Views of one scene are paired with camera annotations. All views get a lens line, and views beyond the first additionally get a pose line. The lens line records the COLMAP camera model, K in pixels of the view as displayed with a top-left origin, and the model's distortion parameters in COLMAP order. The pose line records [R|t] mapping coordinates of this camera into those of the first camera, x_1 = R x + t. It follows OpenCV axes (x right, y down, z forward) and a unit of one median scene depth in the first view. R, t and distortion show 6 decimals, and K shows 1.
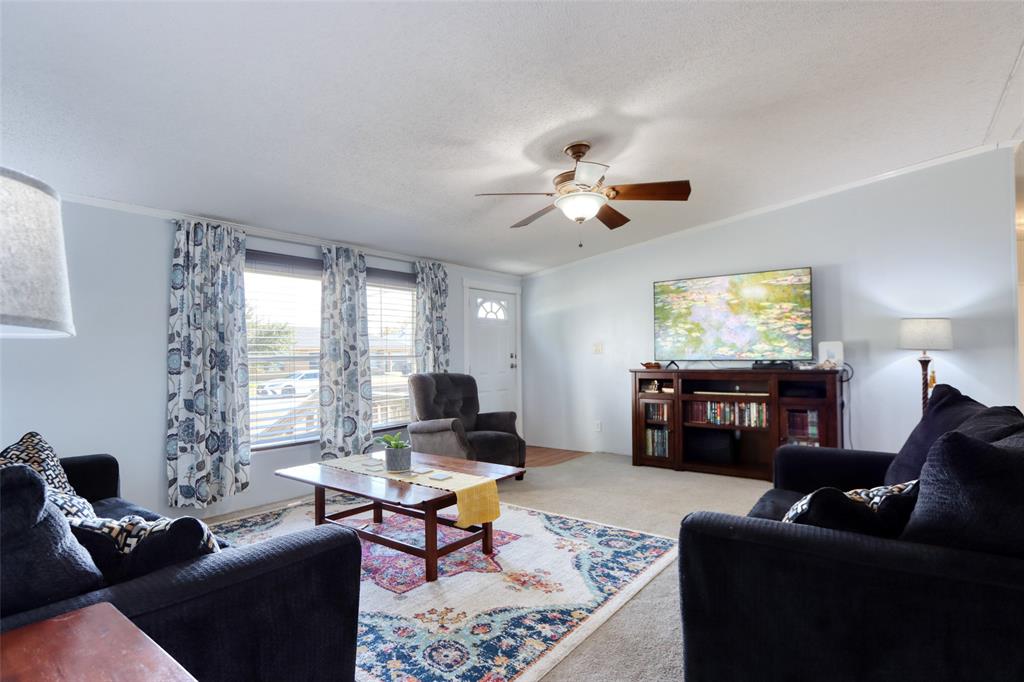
lens RADIAL K [[521.8, 0, 511.8], [0, 521.8, 345.8], [0, 0, 1]] dist [-0.019049, 0.005774]
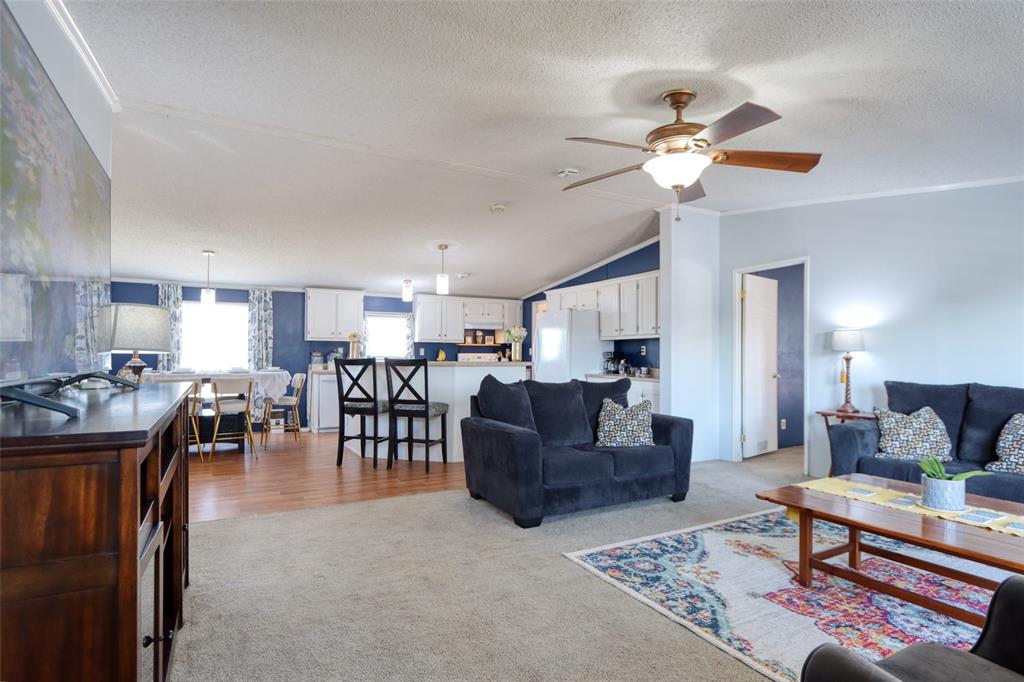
lens RADIAL K [[532.1, 0, 513.9], [0, 532.1, 349.6], [0, 0, 1]] dist [-0.017644, 0.003802]
pose [[-0.917440, 0.010667, 0.397731, 0.045678], [-0.000674, 0.999597, -0.028364, 0.035842], [-0.397873, -0.026290, -0.917064, 2.068251]]
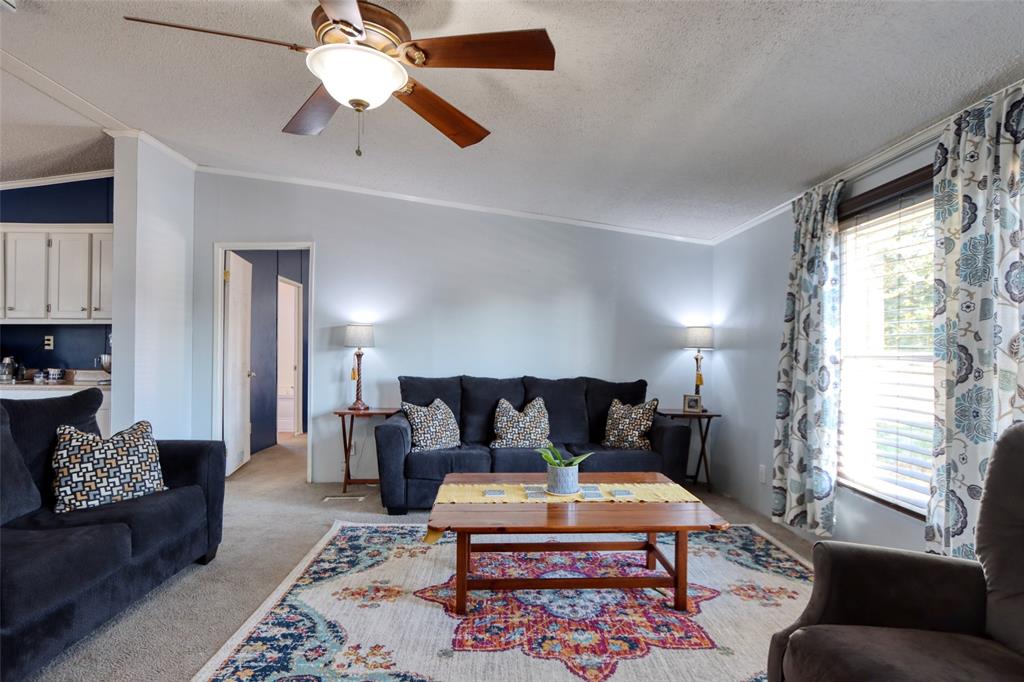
lens RADIAL K [[532.1, 0, 516.6], [0, 532.1, 350.8], [0, 0, 1]] dist [-0.017644, 0.003802]
pose [[-0.766792, 0.004498, -0.641879, 0.402079], [0.011433, 0.999913, -0.006651, 0.021197], [0.641793, -0.012439, -0.766777, 1.708174]]
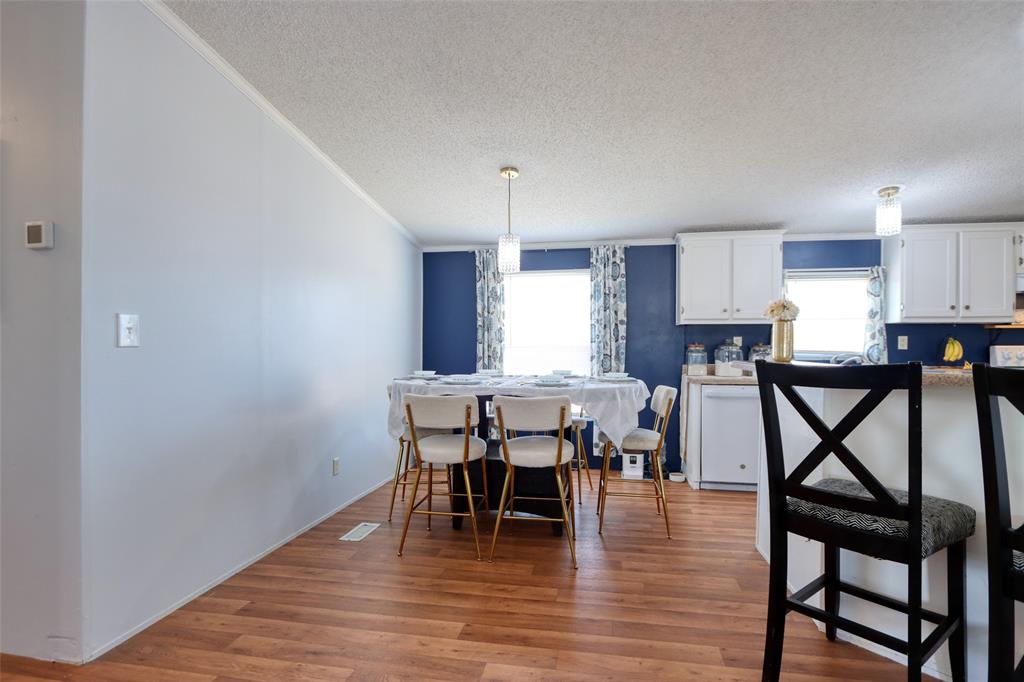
lens RADIAL K [[521.8, 0, 513.3], [0, 521.8, 347.7], [0, 0, 1]] dist [-0.019049, 0.005774]
pose [[-0.456934, 0.007494, 0.889469, 0.953962], [-0.010694, 0.999846, -0.013918, 0.008431], [-0.889436, -0.015871, -0.456784, 1.139082]]
